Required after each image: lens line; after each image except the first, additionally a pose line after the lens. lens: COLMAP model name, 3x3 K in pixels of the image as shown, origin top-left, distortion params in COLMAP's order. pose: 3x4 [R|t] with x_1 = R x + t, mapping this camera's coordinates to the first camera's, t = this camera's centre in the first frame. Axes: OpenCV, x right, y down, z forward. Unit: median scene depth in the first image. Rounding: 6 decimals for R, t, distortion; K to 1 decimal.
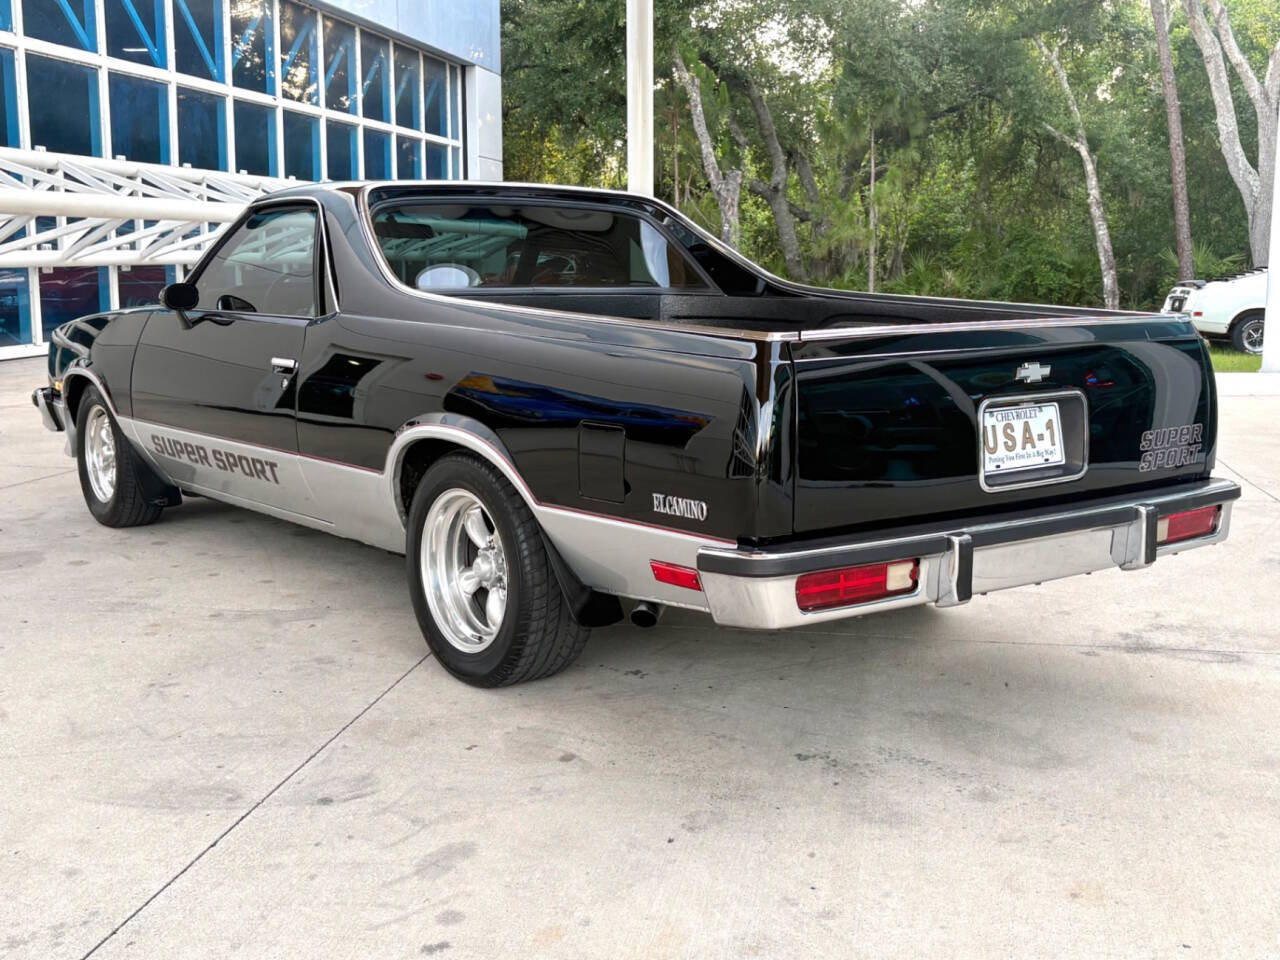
lens RADIAL K [[1471.7, 0, 640.3], [0, 1471.7, 486.8], [0, 0, 1]] dist [0.123485, -0.369072]
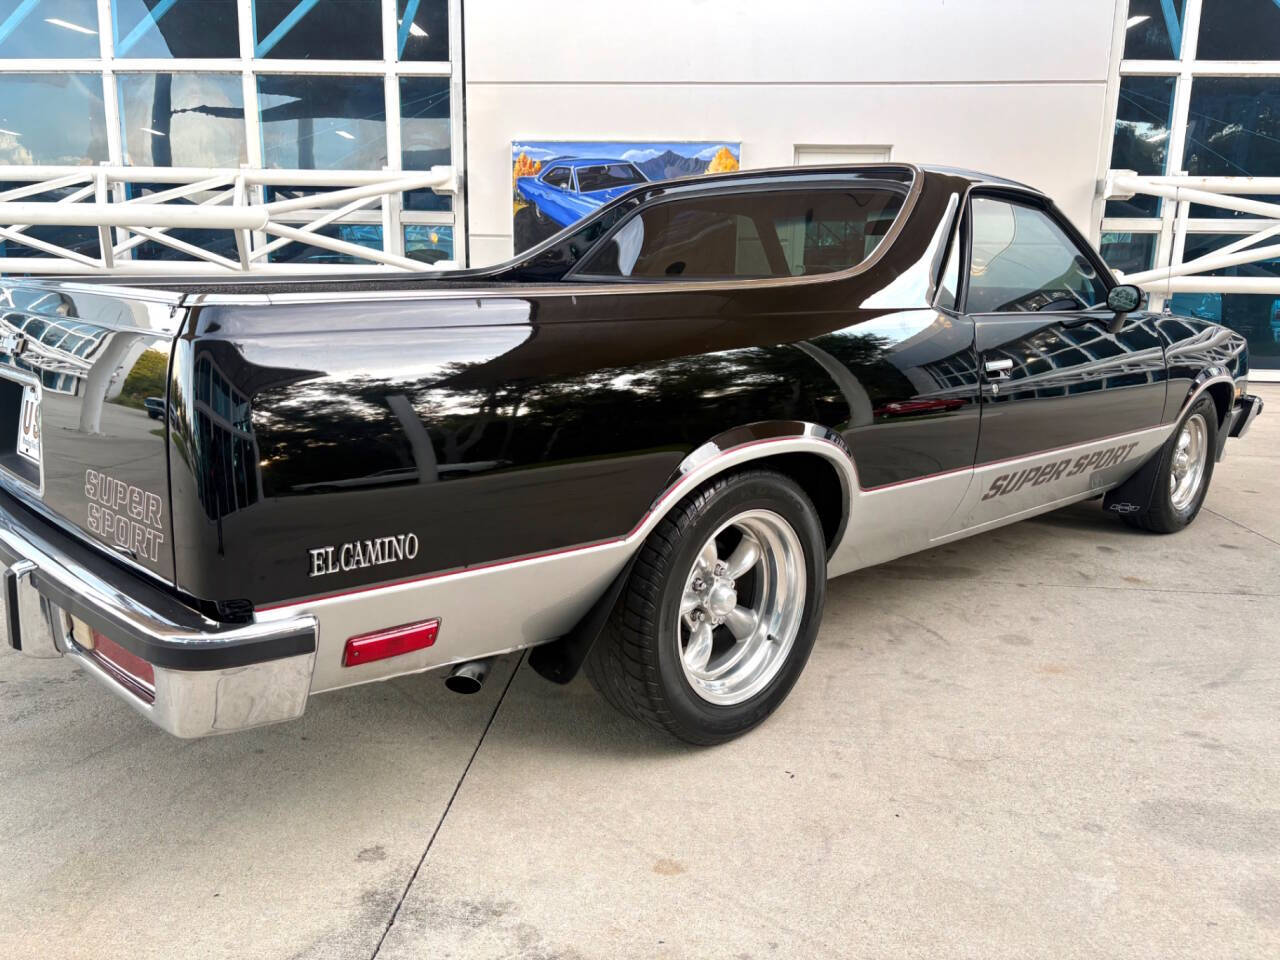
lens RADIAL K [[974.9, 0, 635.7], [0, 974.9, 484.1], [0, 0, 1]] dist [0.005537, 0.016136]
pose [[0.110831, 0.204964, -0.972474, 0.517477], [-0.171057, 0.967834, 0.184491, -0.098841], [0.979008, 0.145901, 0.142327, 0.785042]]
